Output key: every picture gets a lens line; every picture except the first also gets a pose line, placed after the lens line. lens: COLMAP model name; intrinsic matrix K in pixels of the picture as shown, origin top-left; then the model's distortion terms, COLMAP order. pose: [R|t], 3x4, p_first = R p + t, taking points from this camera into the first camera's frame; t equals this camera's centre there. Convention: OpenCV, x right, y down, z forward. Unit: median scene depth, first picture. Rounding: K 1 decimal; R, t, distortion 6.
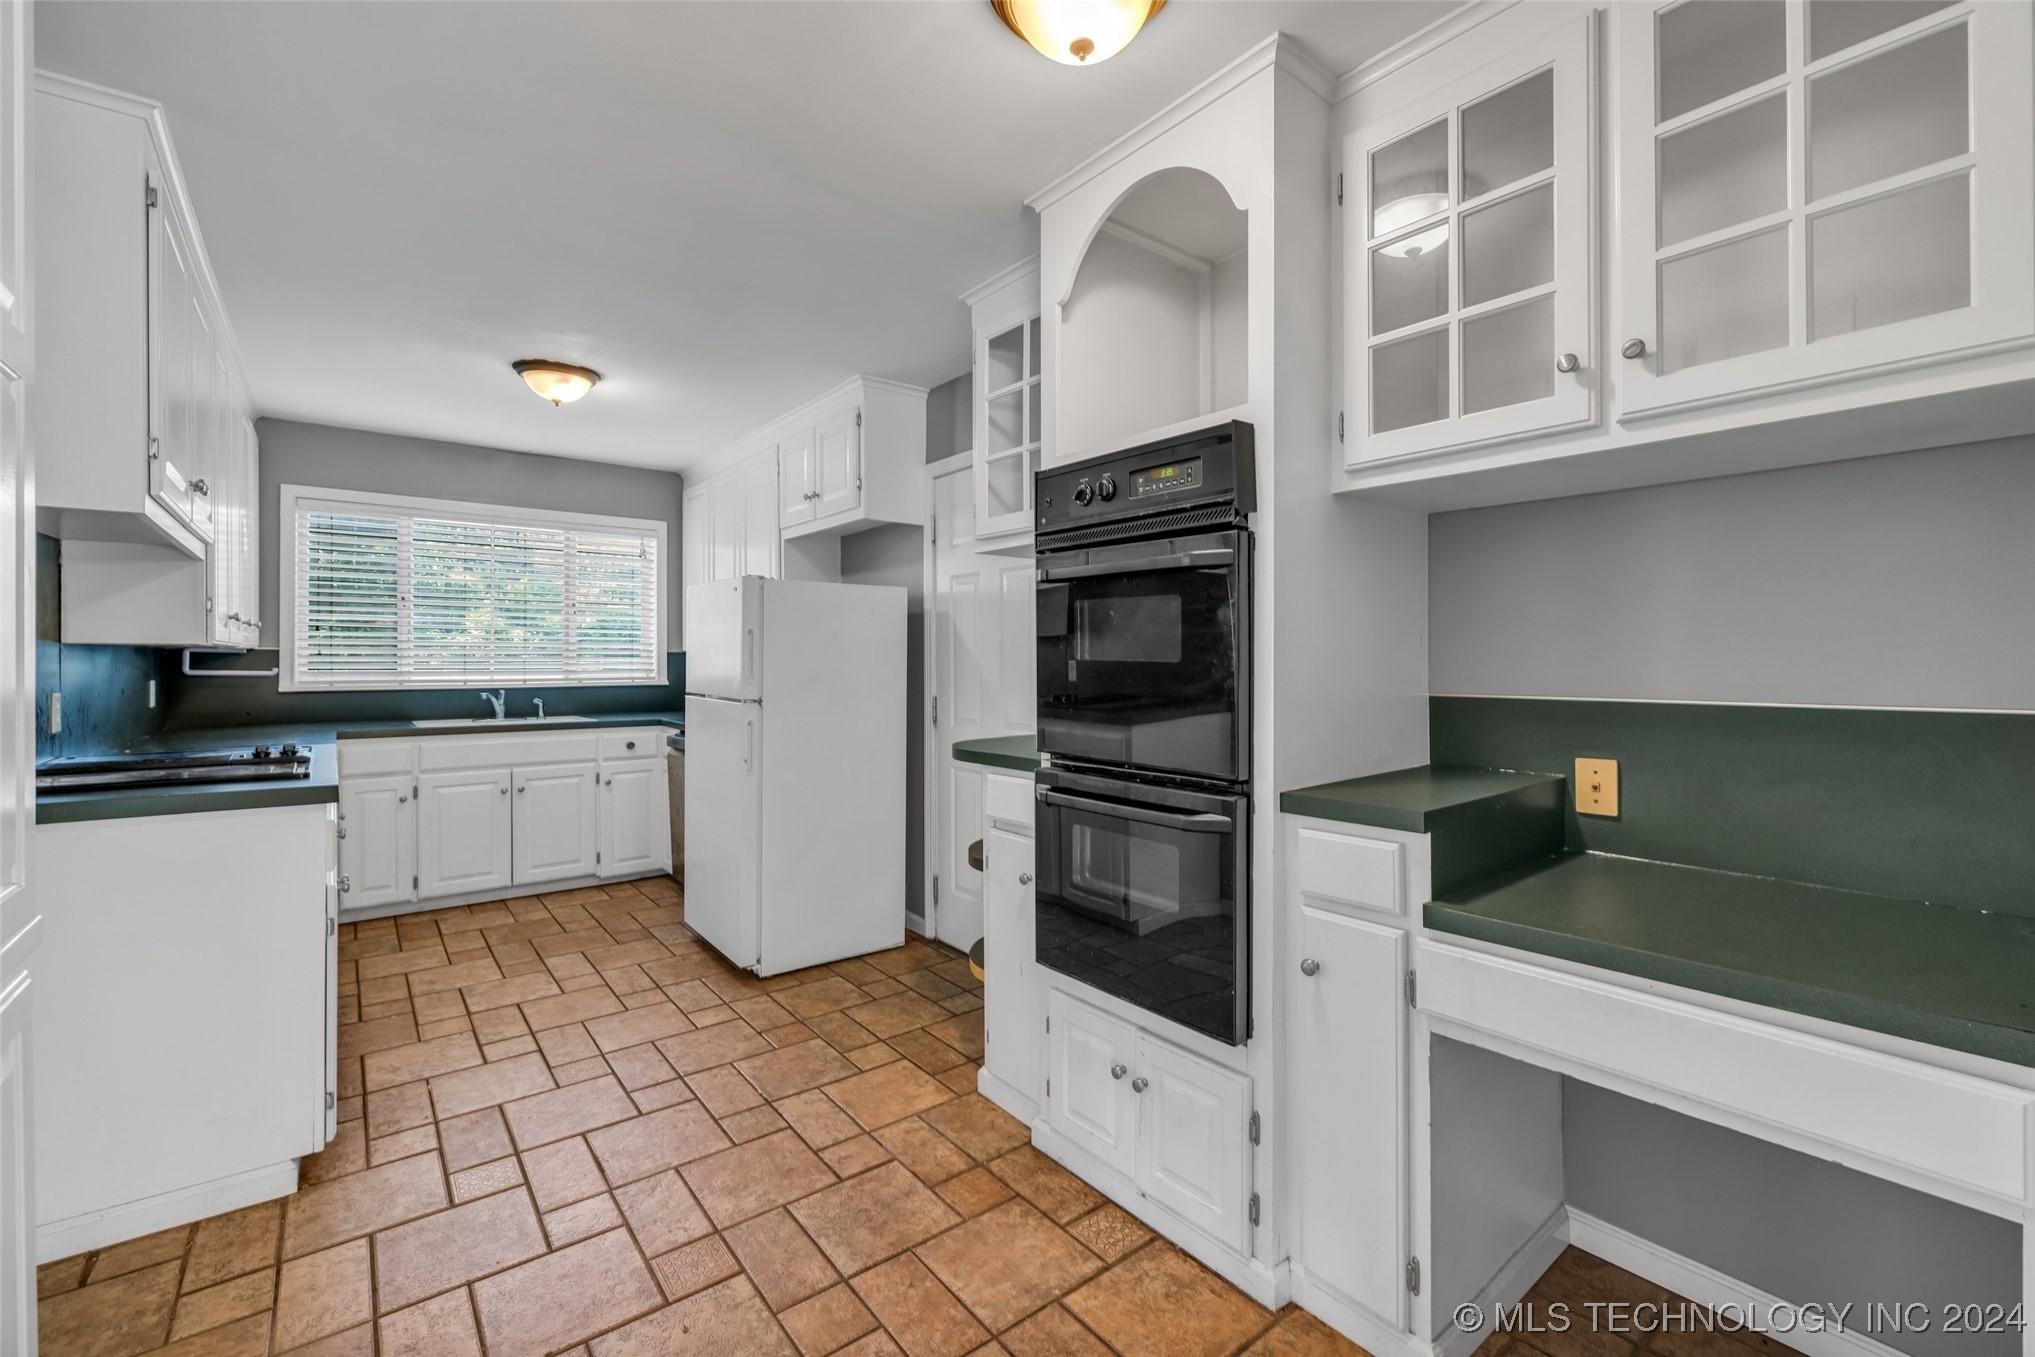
lens RADIAL K [[859.5, 0, 1010.2], [0, 859.5, 660.8], [0, 0, 1]] dist [-0.002929, 0.001660]
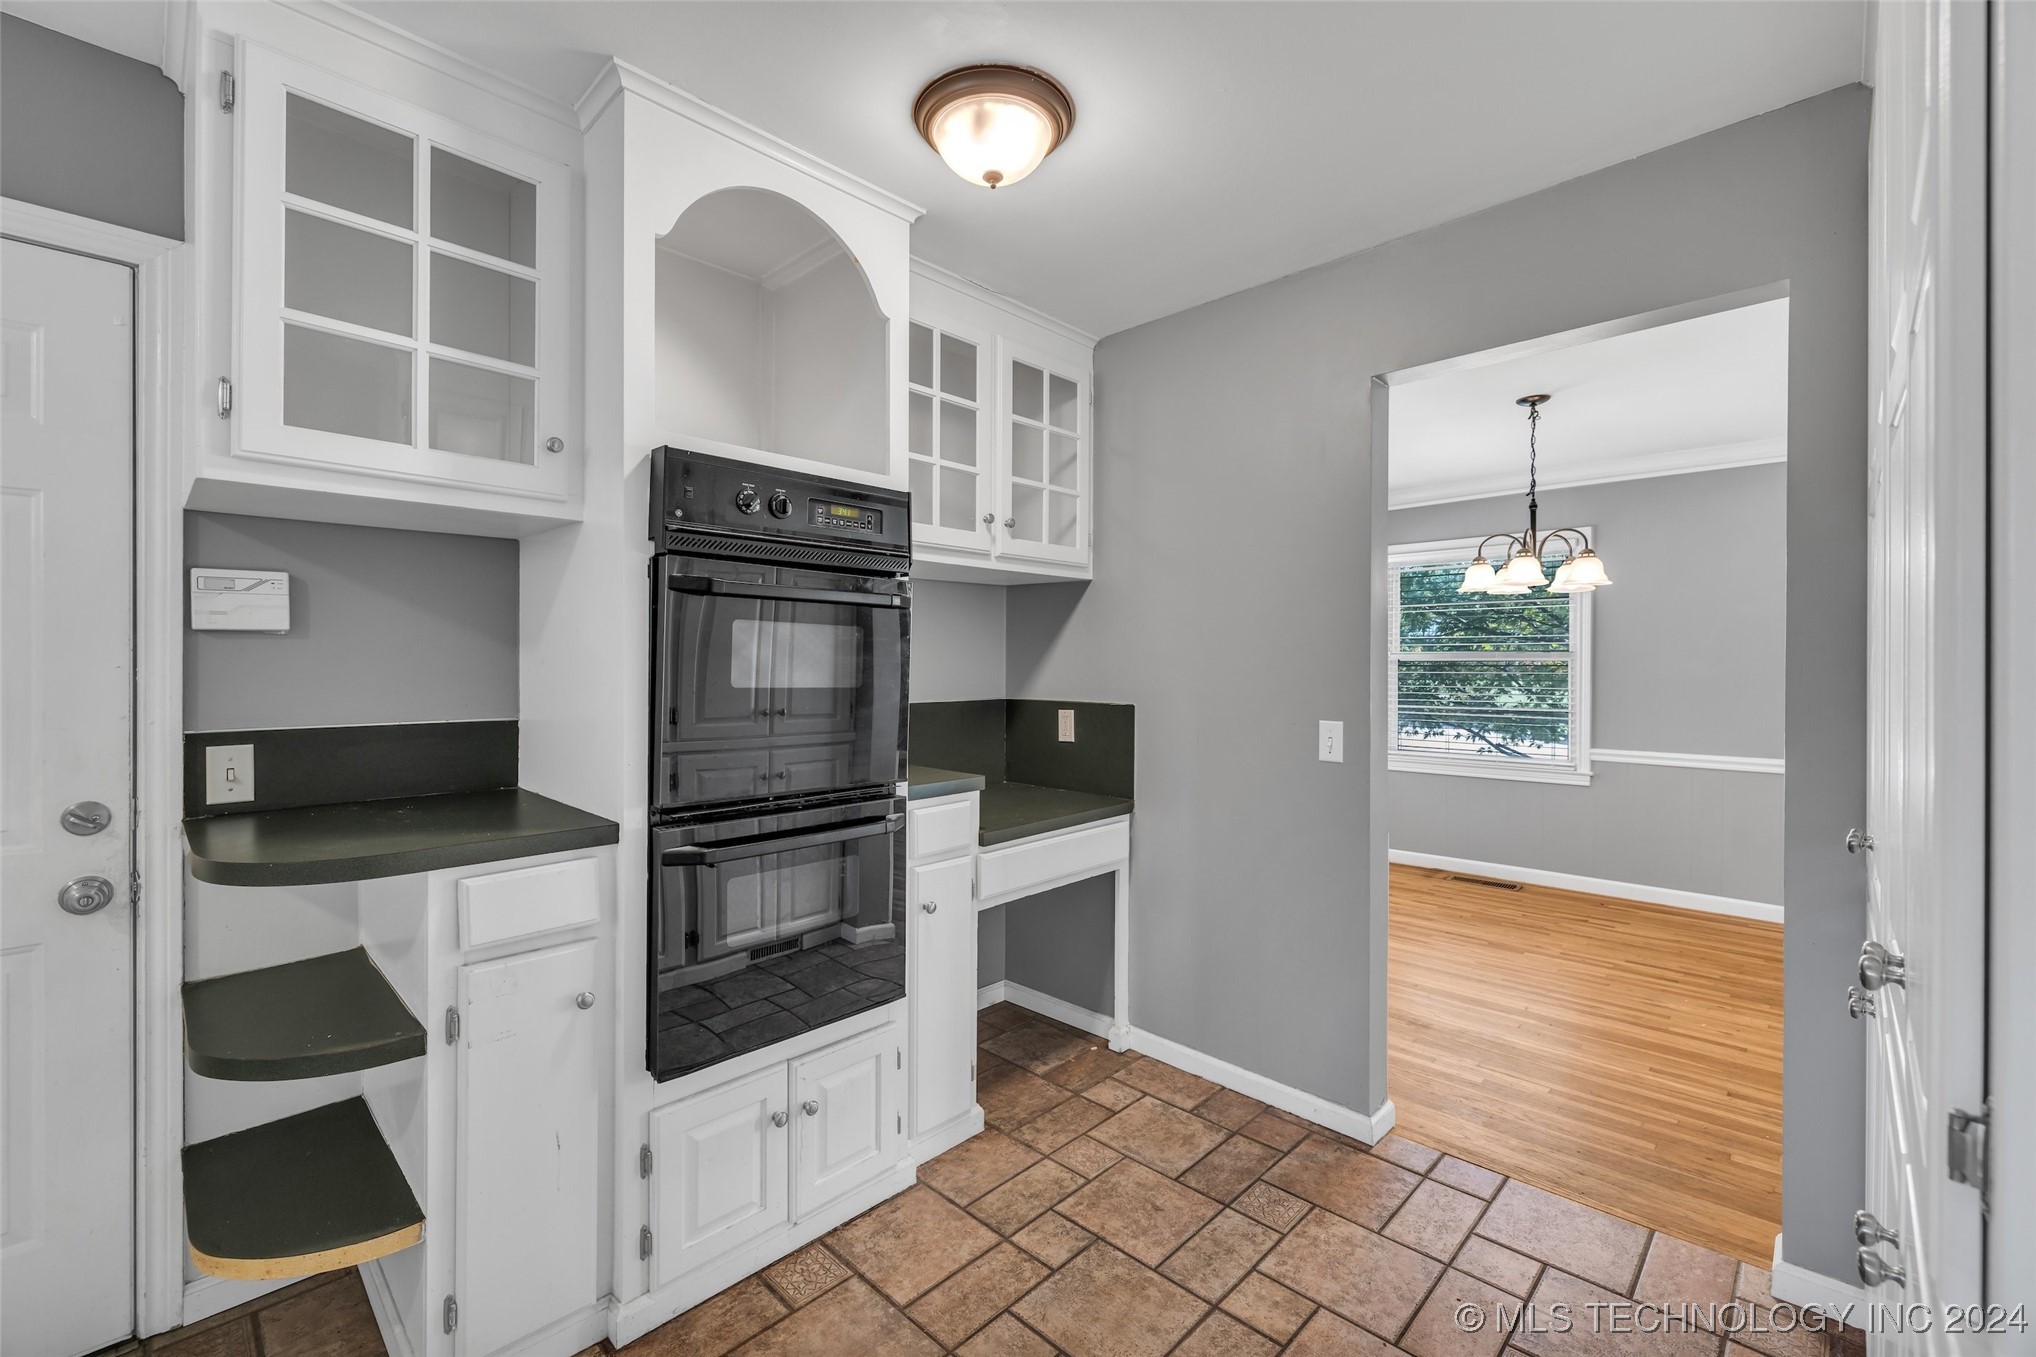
lens RADIAL K [[859.9, 0, 1028.0], [0, 859.9, 664.5], [0, 0, 1]] dist [-0.002929, 0.001660]
pose [[-0.146770, 0.001624, 0.989169, -0.439326], [0.001086, 0.999998, -0.001481, -0.012199], [-0.989170, 0.000856, -0.146772, 0.443877]]
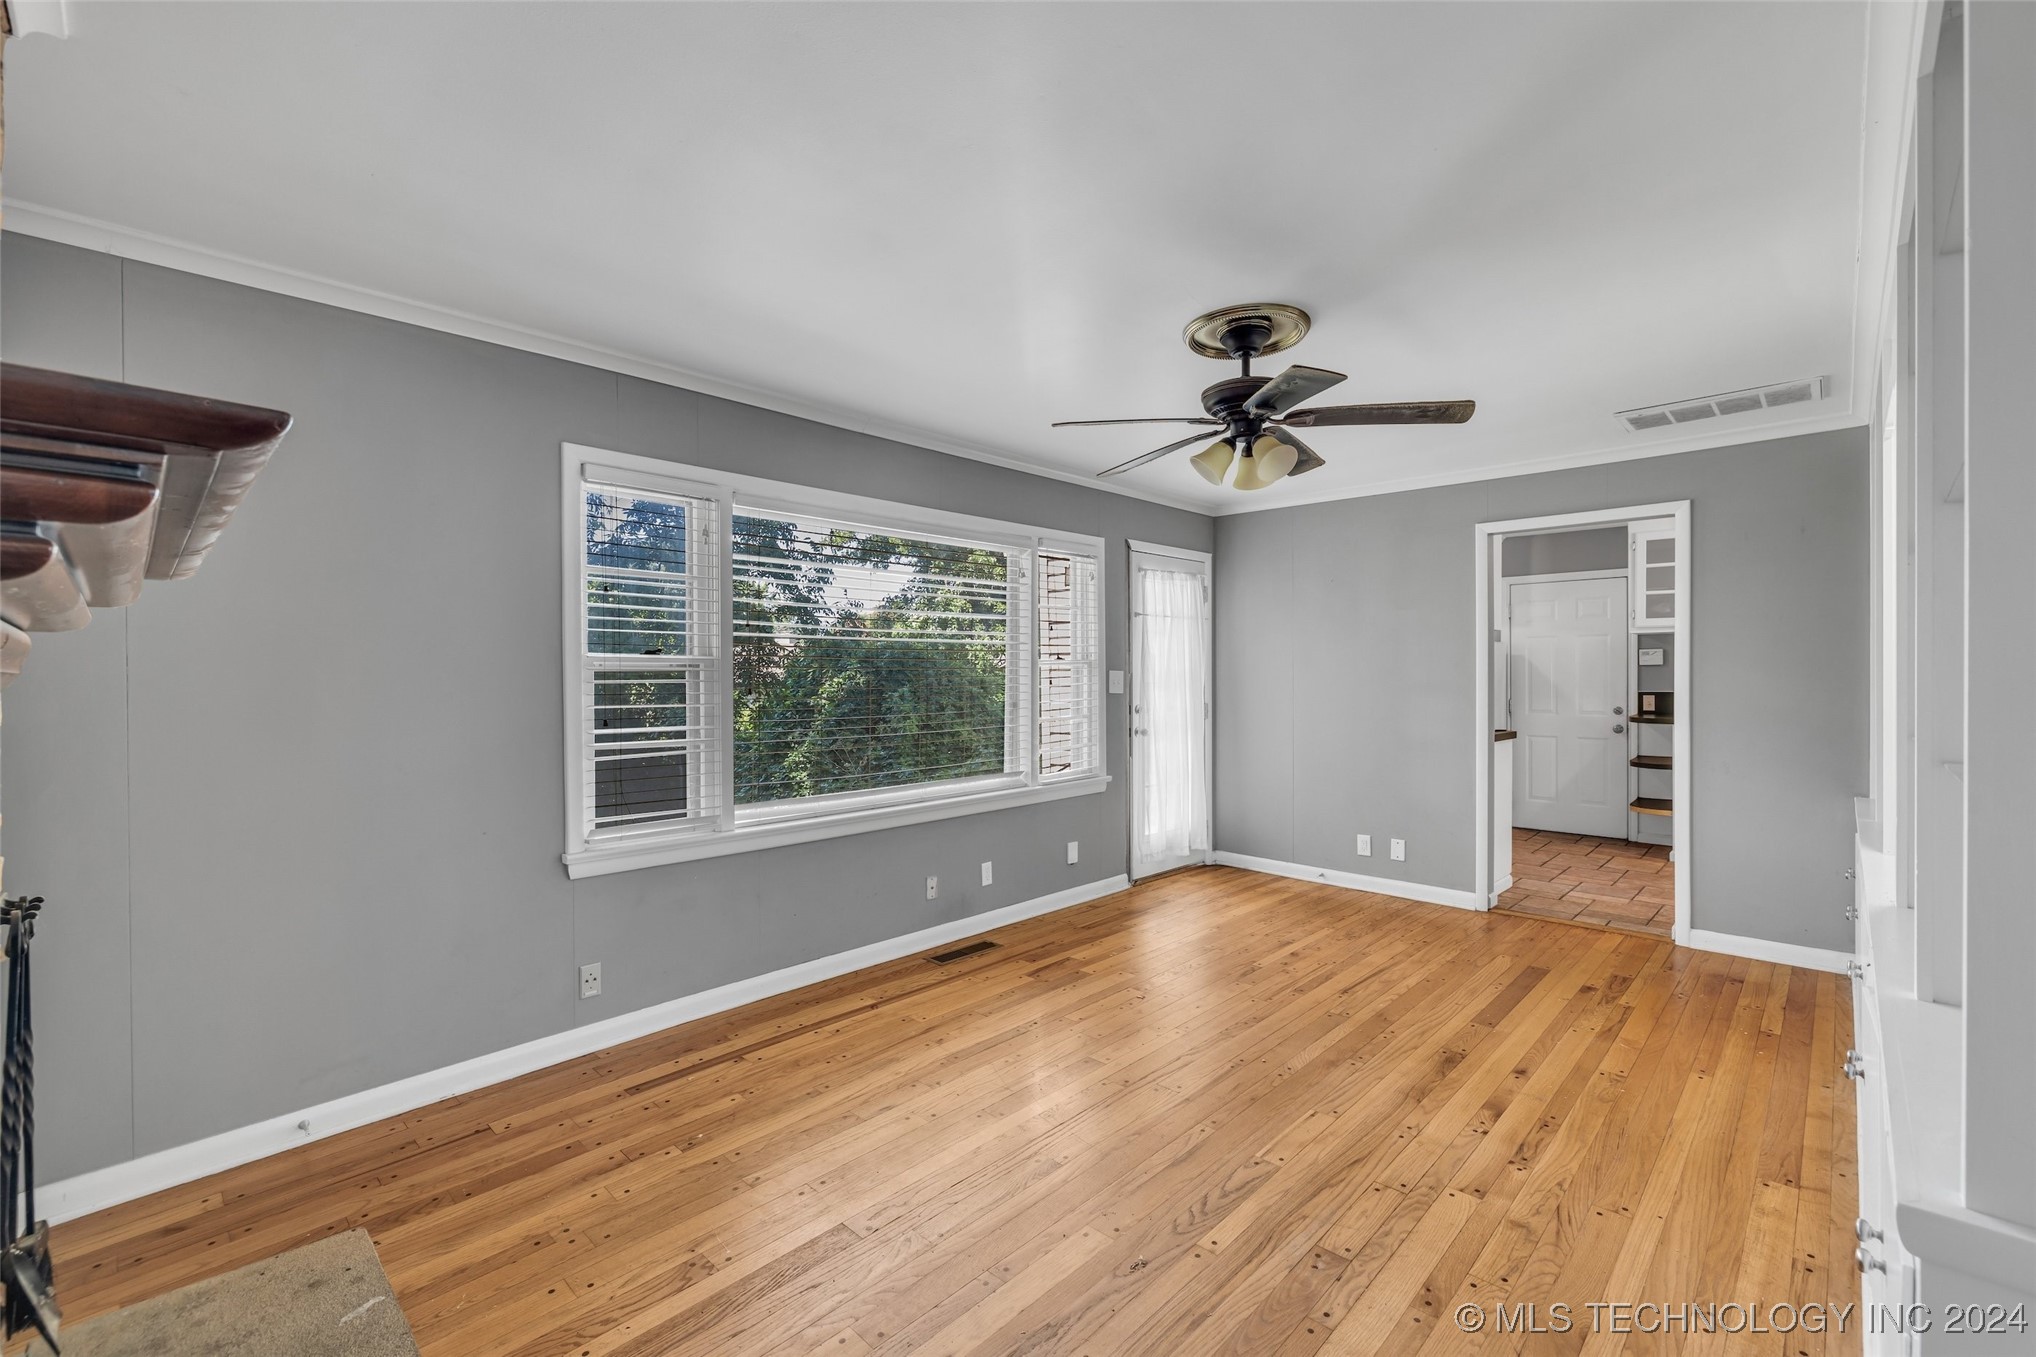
lens RADIAL K [[859.9, 0, 1025.5], [0, 859.9, 675.9], [0, 0, 1]] dist [-0.002929, 0.001660]
pose [[0.989205, -0.004953, 0.146451, -1.432961], [0.004815, 0.999988, 0.001298, -0.018817], [-0.146456, -0.000579, 0.989217, -0.743370]]
